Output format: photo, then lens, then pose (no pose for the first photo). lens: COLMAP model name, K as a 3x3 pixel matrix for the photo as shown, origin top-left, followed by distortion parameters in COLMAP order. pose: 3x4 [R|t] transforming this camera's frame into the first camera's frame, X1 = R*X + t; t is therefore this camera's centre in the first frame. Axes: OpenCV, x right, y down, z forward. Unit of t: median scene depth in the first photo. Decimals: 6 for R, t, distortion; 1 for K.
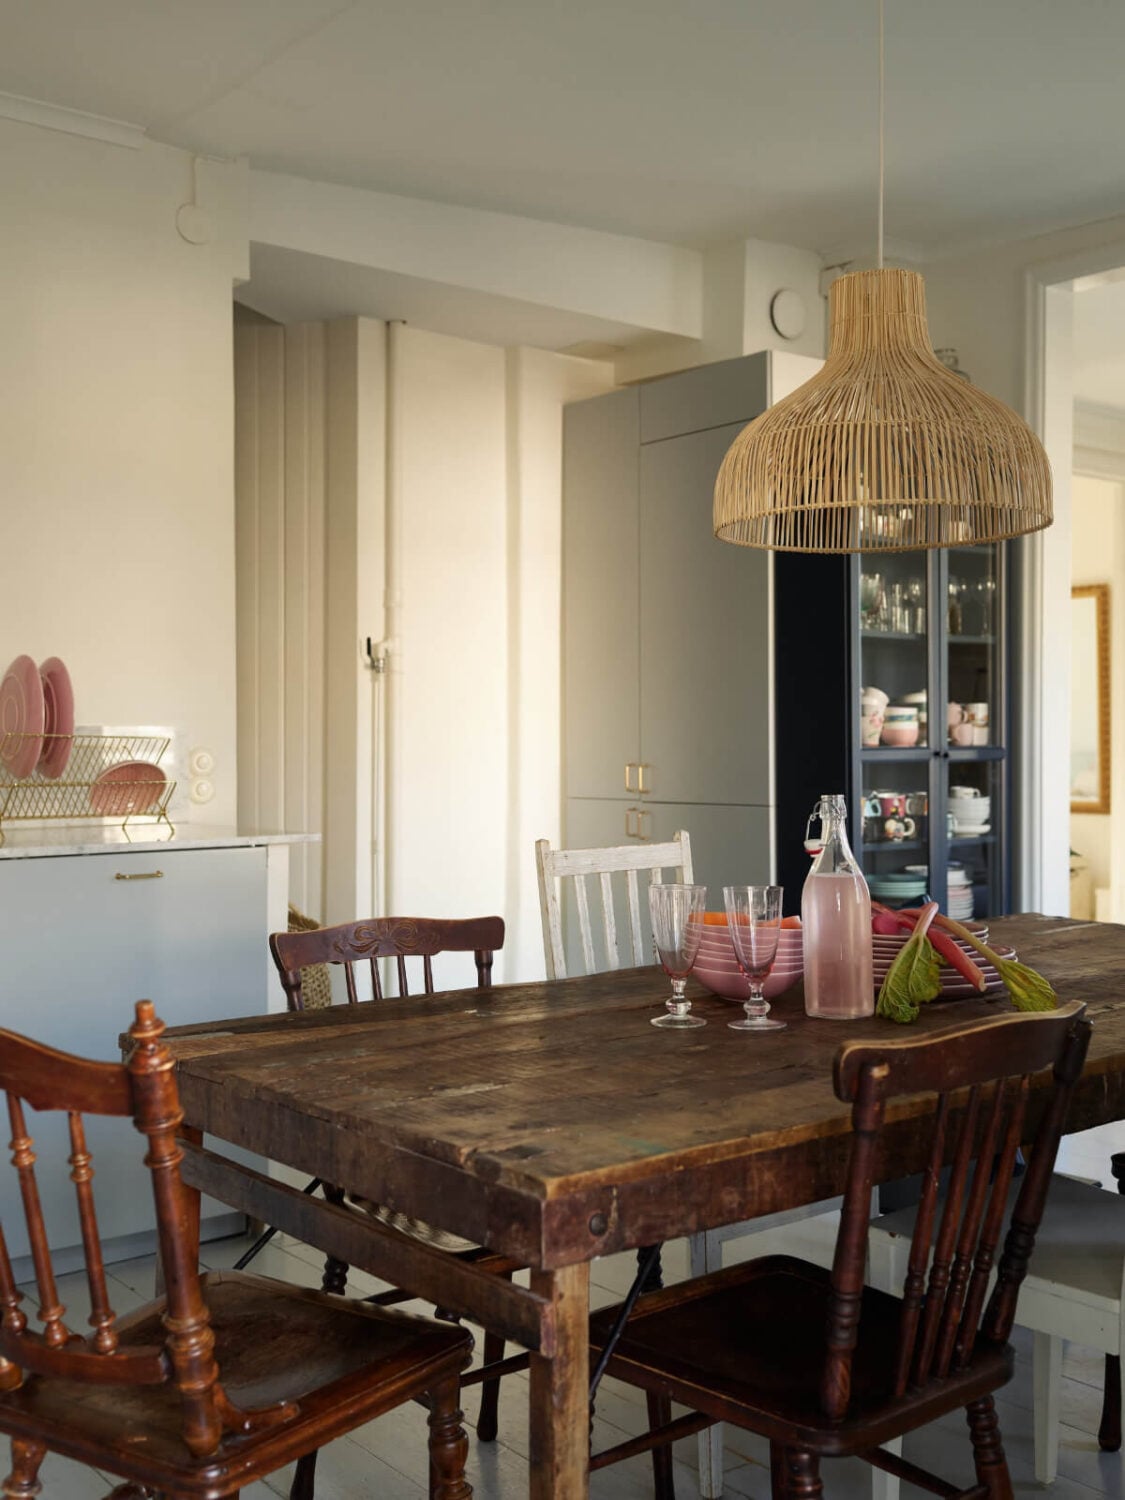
lens RADIAL K [[1551.6, 0, 562.5], [0, 1551.6, 747.4], [0, 0, 1]] dist [0.011600, -0.006888]
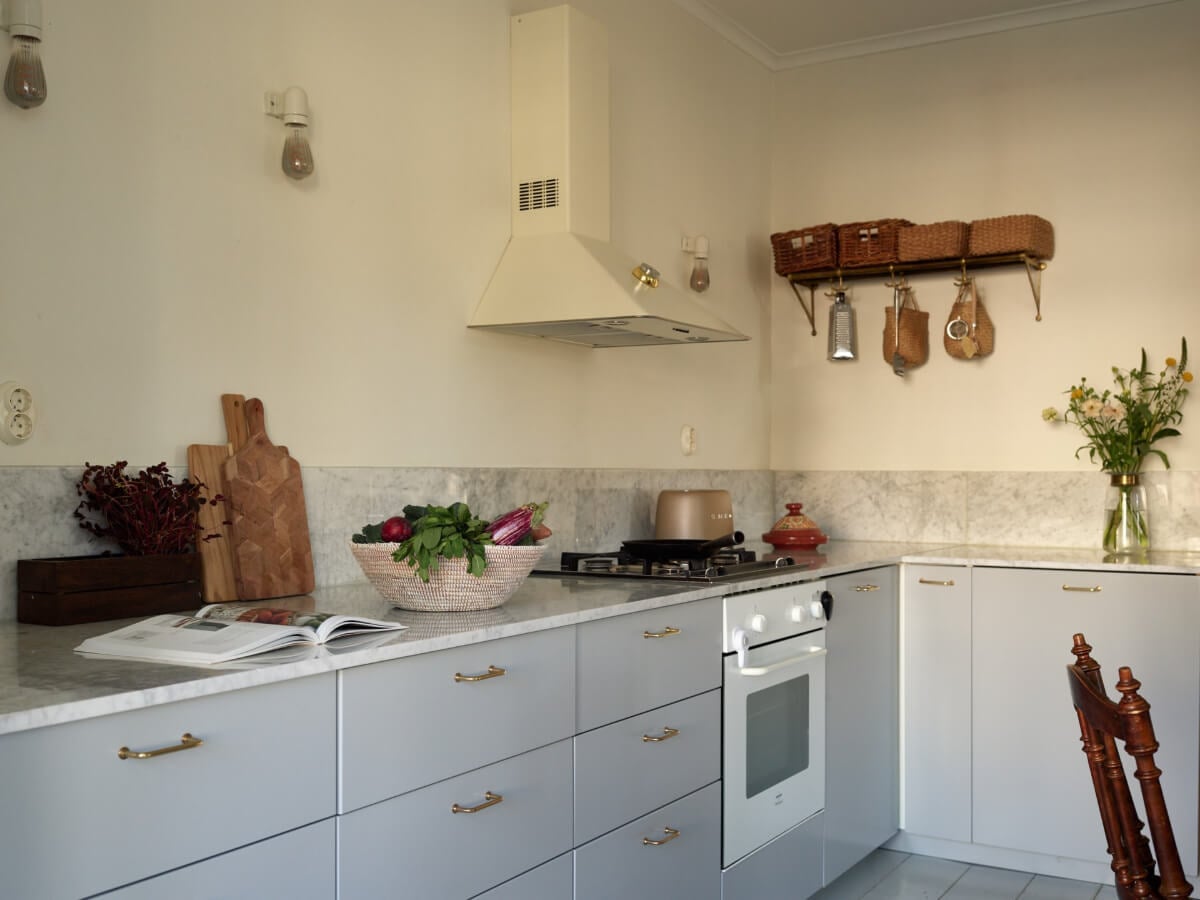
lens RADIAL K [[1274.0, 0, 626.5], [0, 1274.0, 471.3], [0, 0, 1]] dist [0.027735, -0.016174]
pose [[0.356046, 0.002155, -0.934466, 0.669422], [-0.004869, 0.999988, 0.000451, -0.027811], [0.934456, 0.004389, 0.356053, 0.068701]]
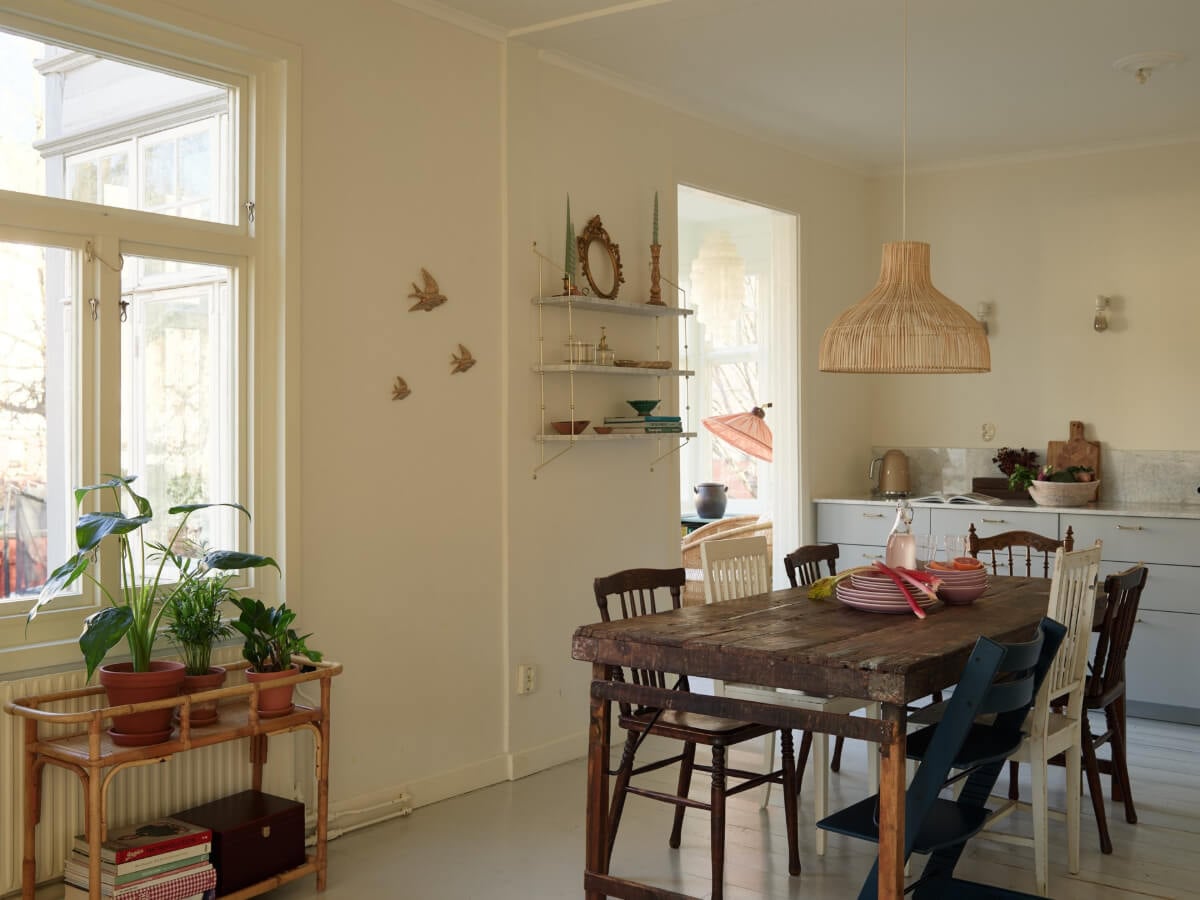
lens RADIAL K [[1260.2, 0, 595.3], [0, 1260.2, 428.3], [0, 0, 1]] dist [-0.019239, -0.003372]
pose [[-0.969723, -0.002306, -0.244196, 1.491836], [-0.003528, 0.999983, 0.004565, -0.112159], [0.244181, 0.005288, -0.969715, 3.766181]]
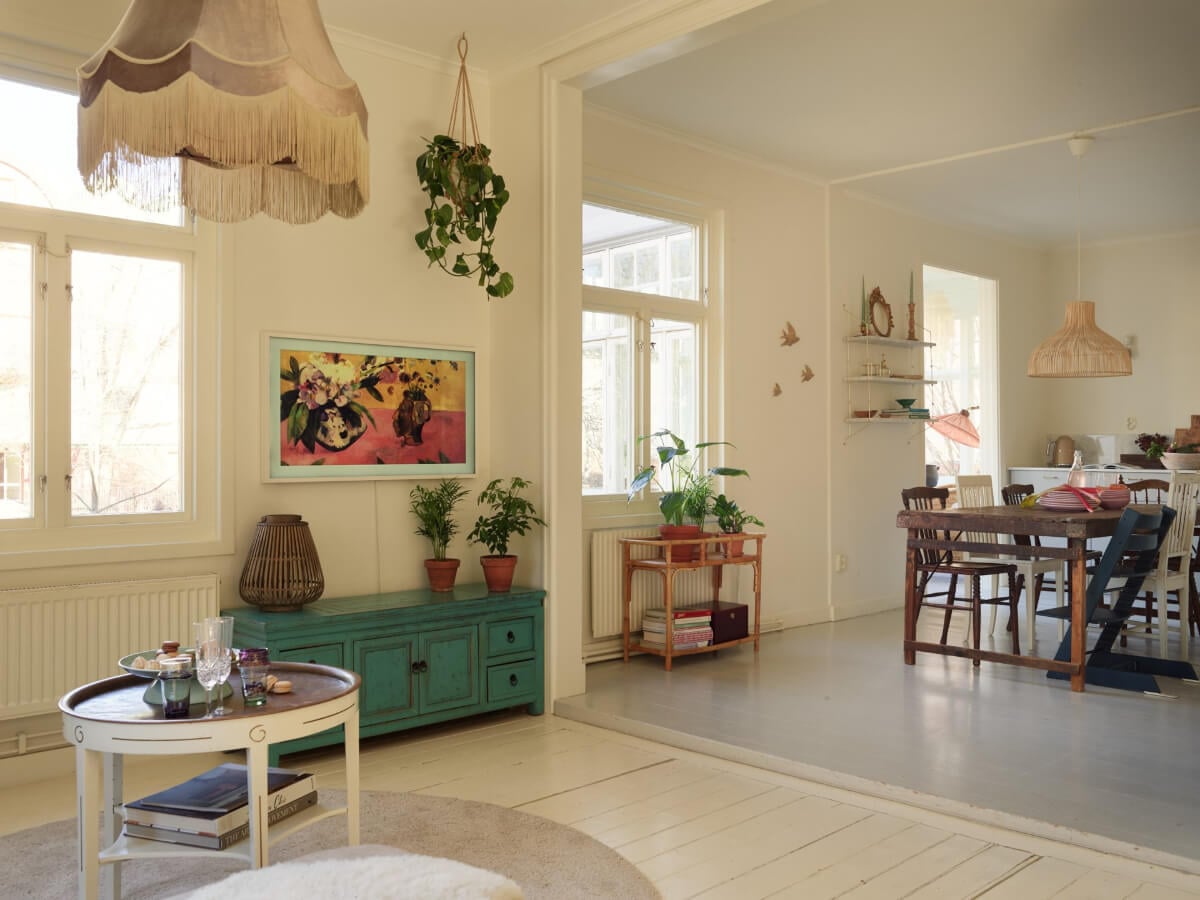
lens RADIAL K [[1052.4, 0, 604.1], [0, 1052.4, 446.4], [0, 0, 1]] dist [-0.008363, 0.001931]
pose [[-0.996582, -0.002017, -0.082584, 2.218717], [-0.002270, 0.999993, 0.002965, 0.020628], [0.082578, 0.003142, -0.996580, 4.968455]]
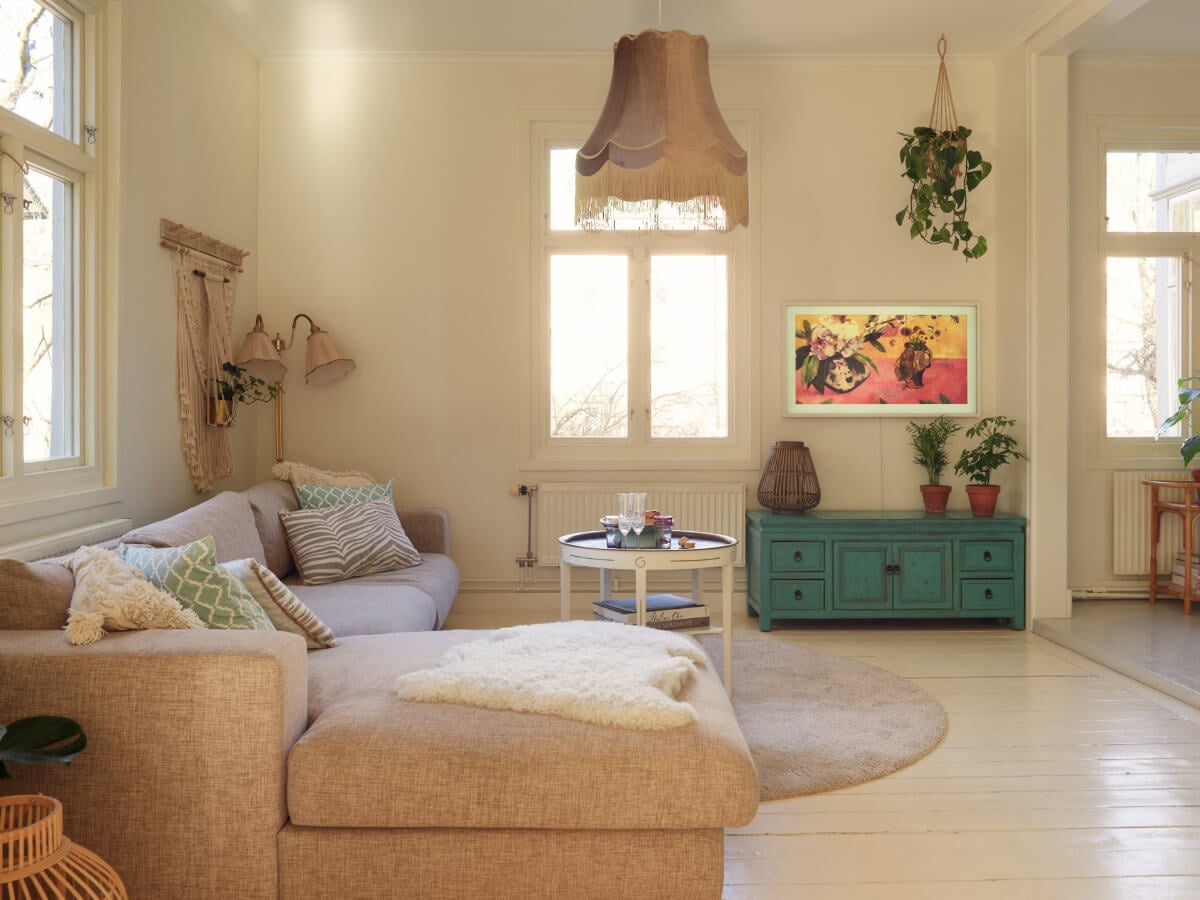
lens RADIAL K [[1058.1, 0, 598.9], [0, 1058.1, 400.1], [0, 0, 1]] dist [0.004782, 0.008904]
pose [[-0.803066, -0.002242, 0.595886, 1.276117], [0.001345, 0.999984, 0.005575, 0.045260], [-0.595889, 0.005279, -0.803049, 5.424500]]
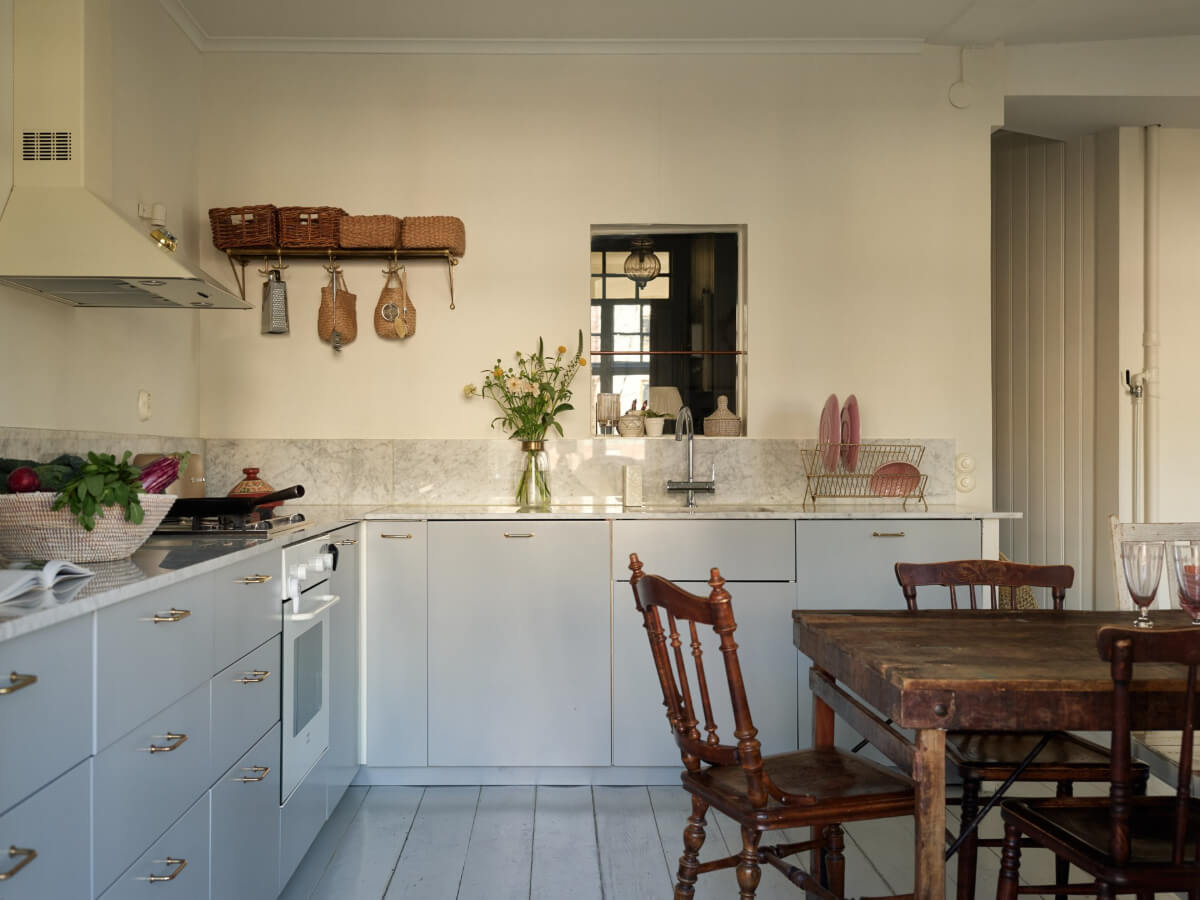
lens RADIAL K [[1236.4, 0, 597.4], [0, 1236.4, 414.8], [0, 0, 1]] dist [0.100632, -0.320854]
pose [[0.798557, -0.018269, -0.601642, 0.540620], [-0.003058, 0.999403, -0.034405, 0.014157], [0.601912, 0.029314, 0.798025, -0.376204]]
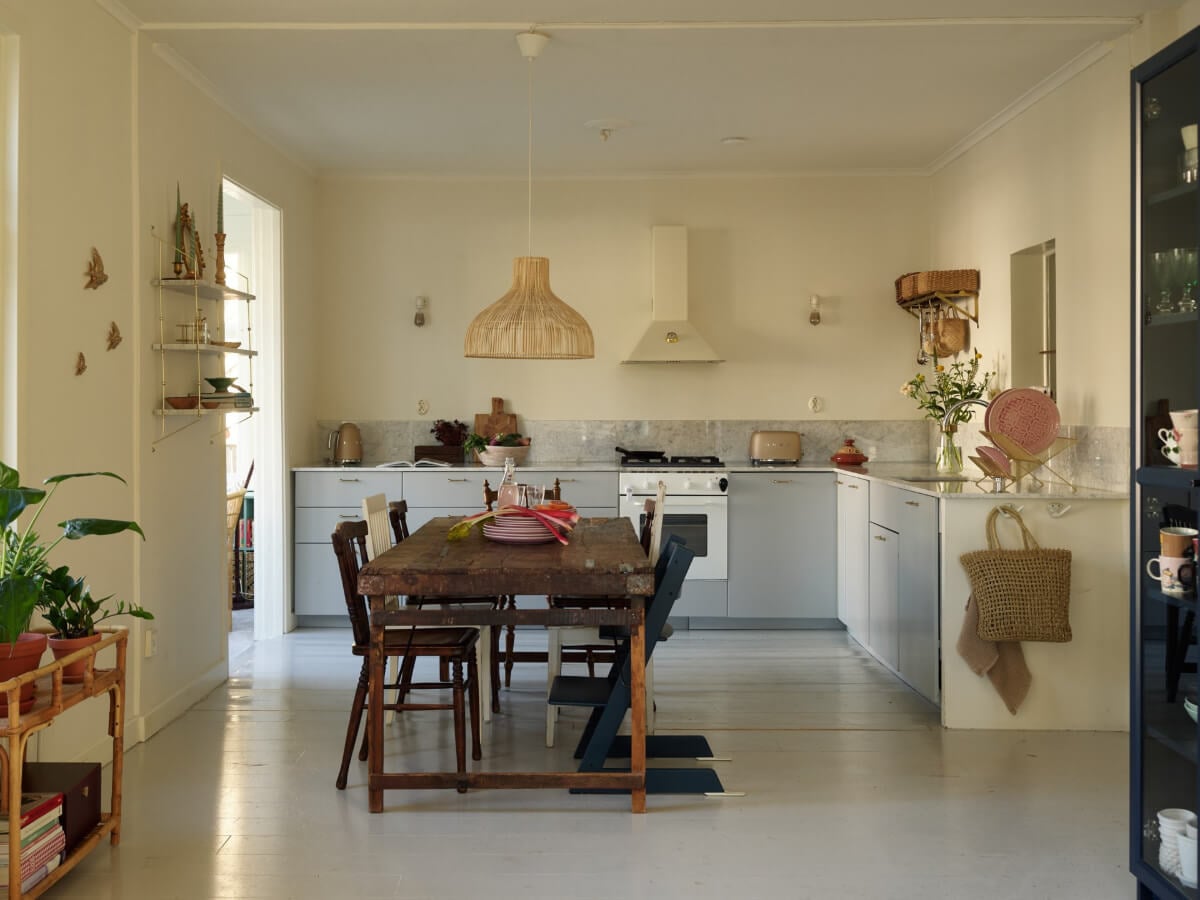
lens RADIAL K [[1273.4, 0, 548.4], [0, 1273.4, 393.5], [0, 0, 1]] dist [0.034857, -0.009501]
pose [[-0.651917, -0.006257, -0.758265, 2.695169], [0.000511, 0.999962, -0.008690, -0.094287], [0.758290, -0.006052, -0.651889, 3.652370]]
